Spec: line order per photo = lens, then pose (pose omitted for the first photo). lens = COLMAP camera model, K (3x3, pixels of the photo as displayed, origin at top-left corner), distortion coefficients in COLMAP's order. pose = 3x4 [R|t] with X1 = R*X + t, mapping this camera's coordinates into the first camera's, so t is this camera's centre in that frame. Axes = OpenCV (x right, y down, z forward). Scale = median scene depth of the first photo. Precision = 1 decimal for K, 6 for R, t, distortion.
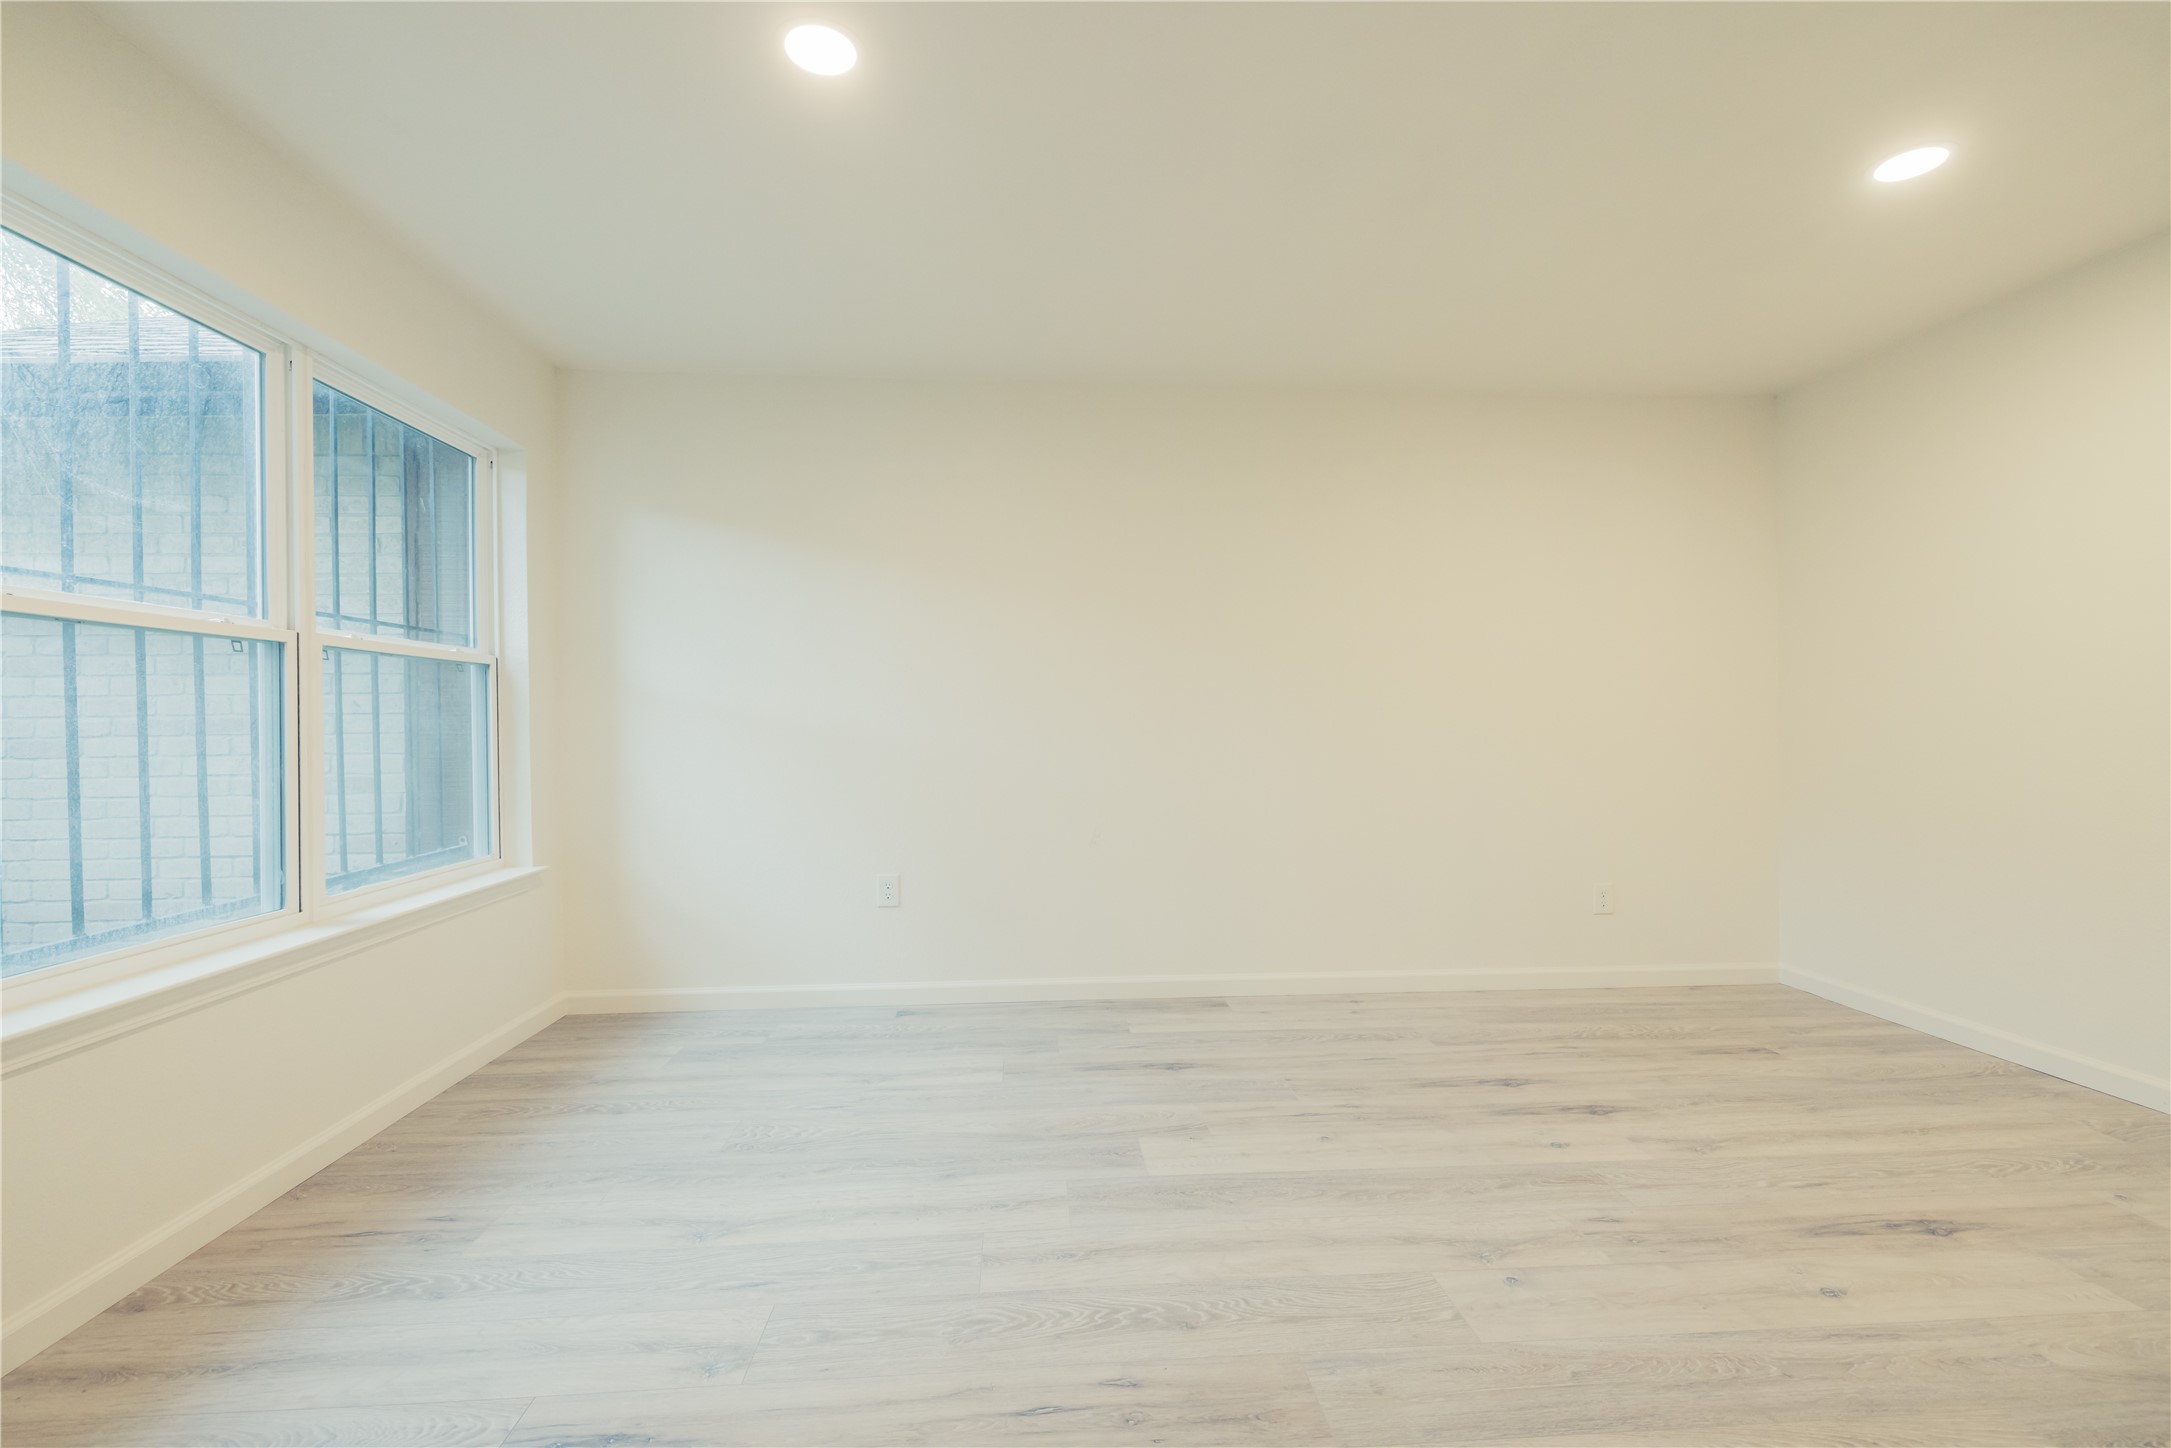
lens RADIAL K [[950.2, 0, 1088.2], [0, 950.2, 726.5], [0, 0, 1]] dist [-0.000941, -0.000263]
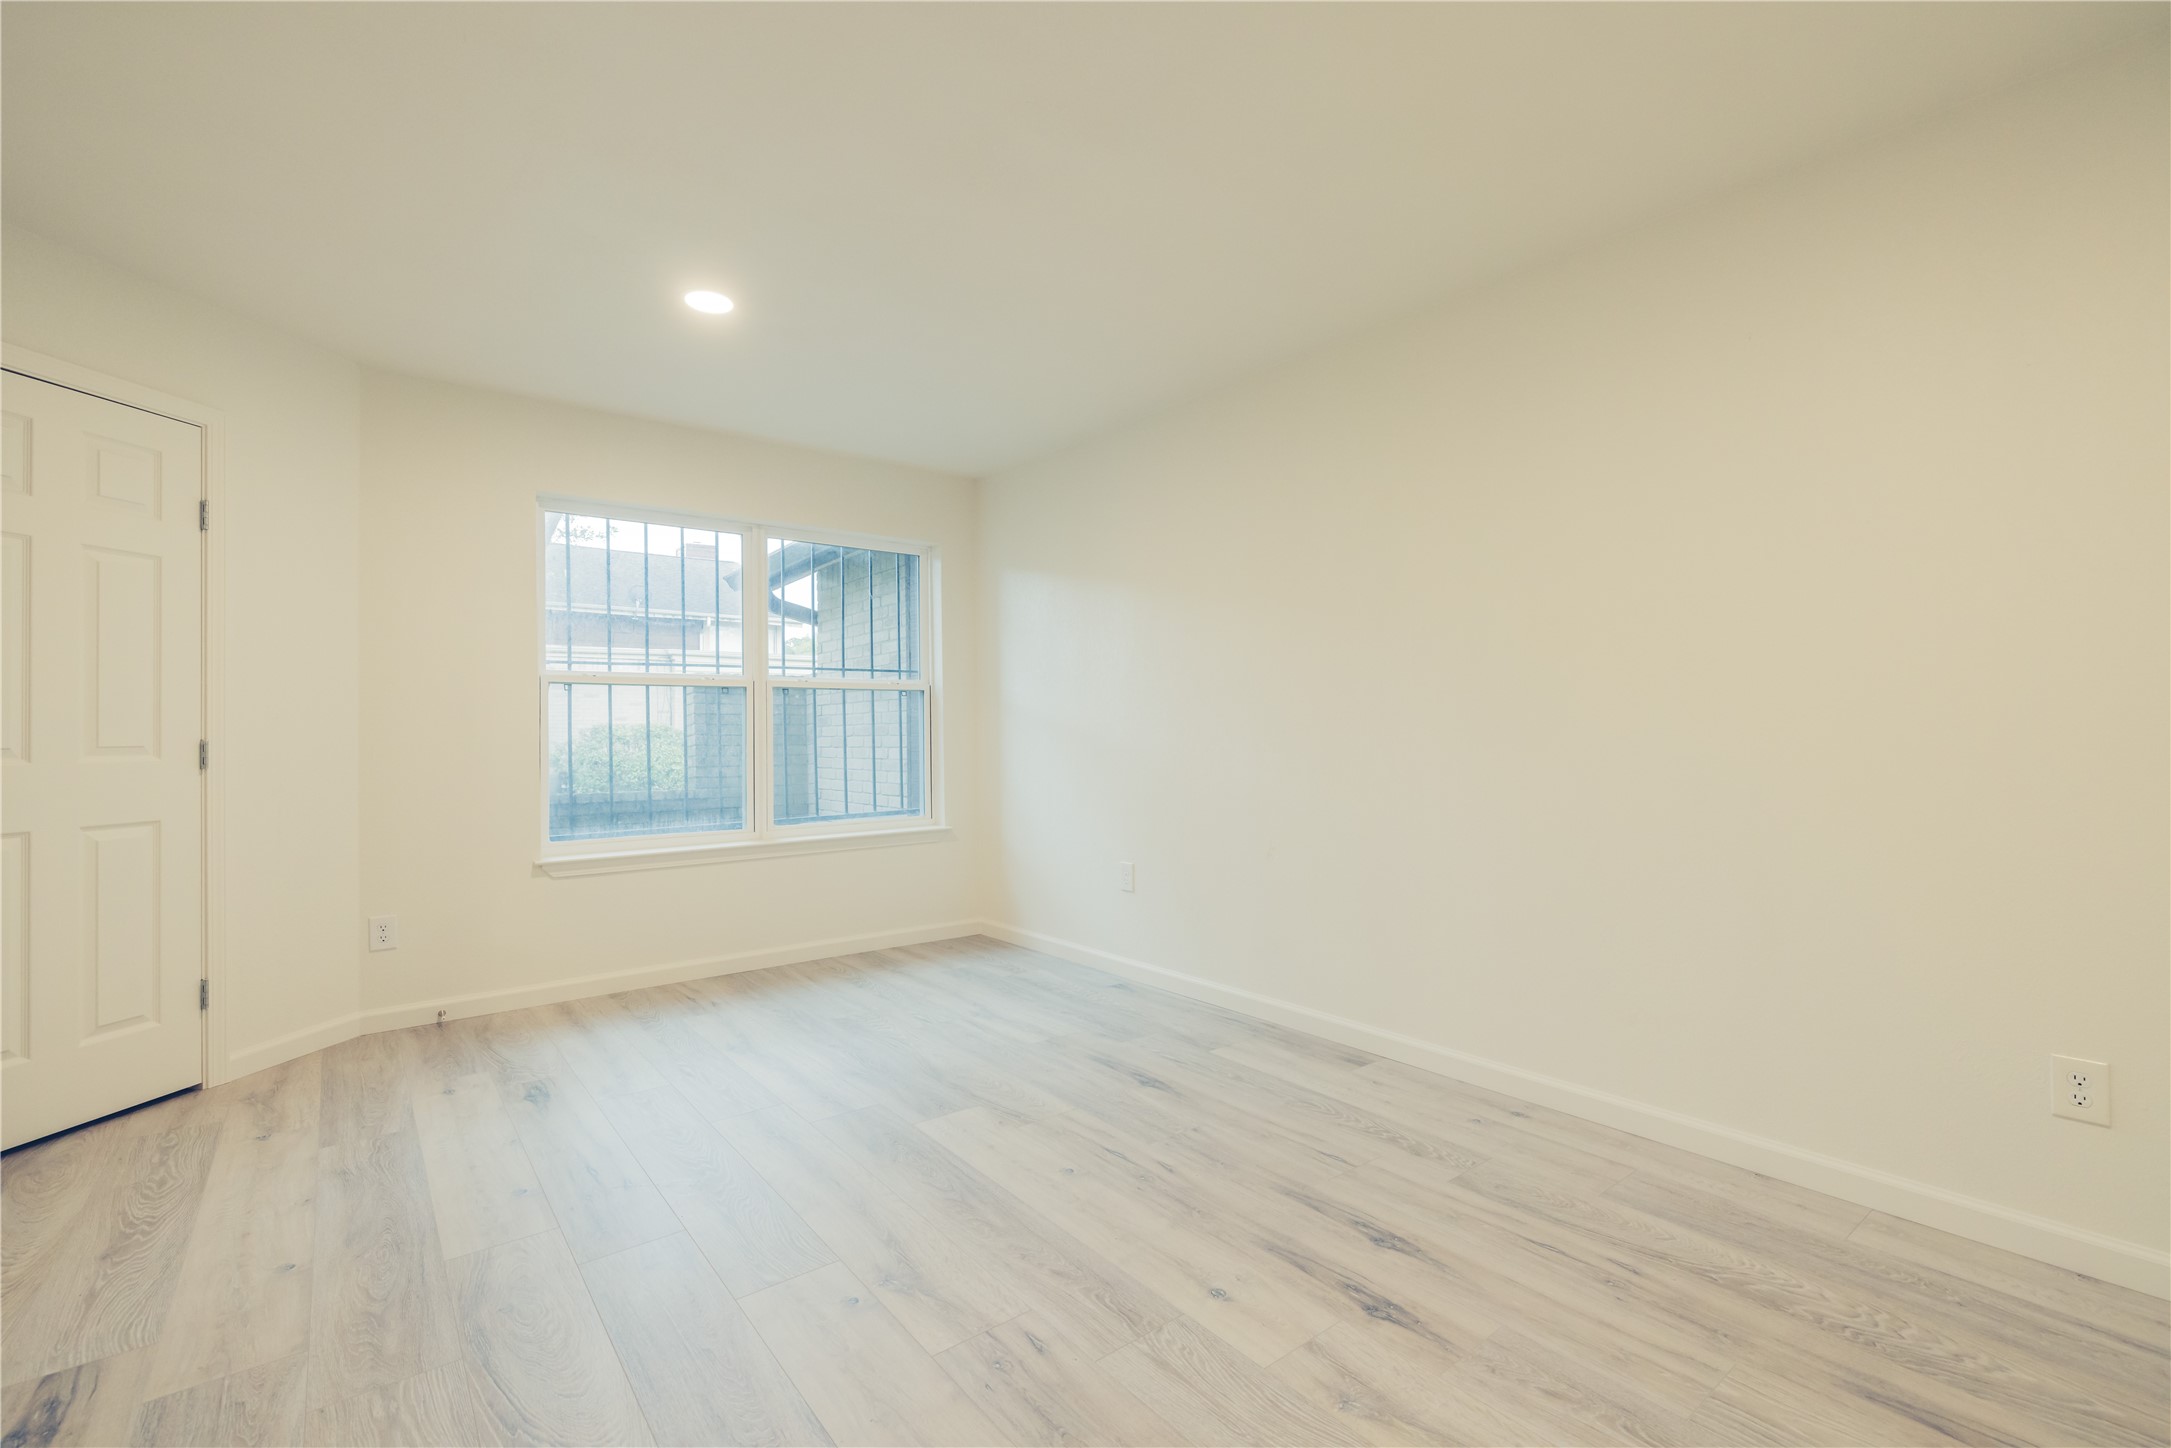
lens RADIAL K [[950.2, 0, 1088.2], [0, 950.2, 726.5], [0, 0, 1]] dist [-0.000941, -0.000263]
pose [[0.562793, -0.000477, -0.826598, 0.851407], [0.002545, 0.999996, 0.001156, -0.010138], [0.826594, -0.002754, 0.562792, 0.391913]]
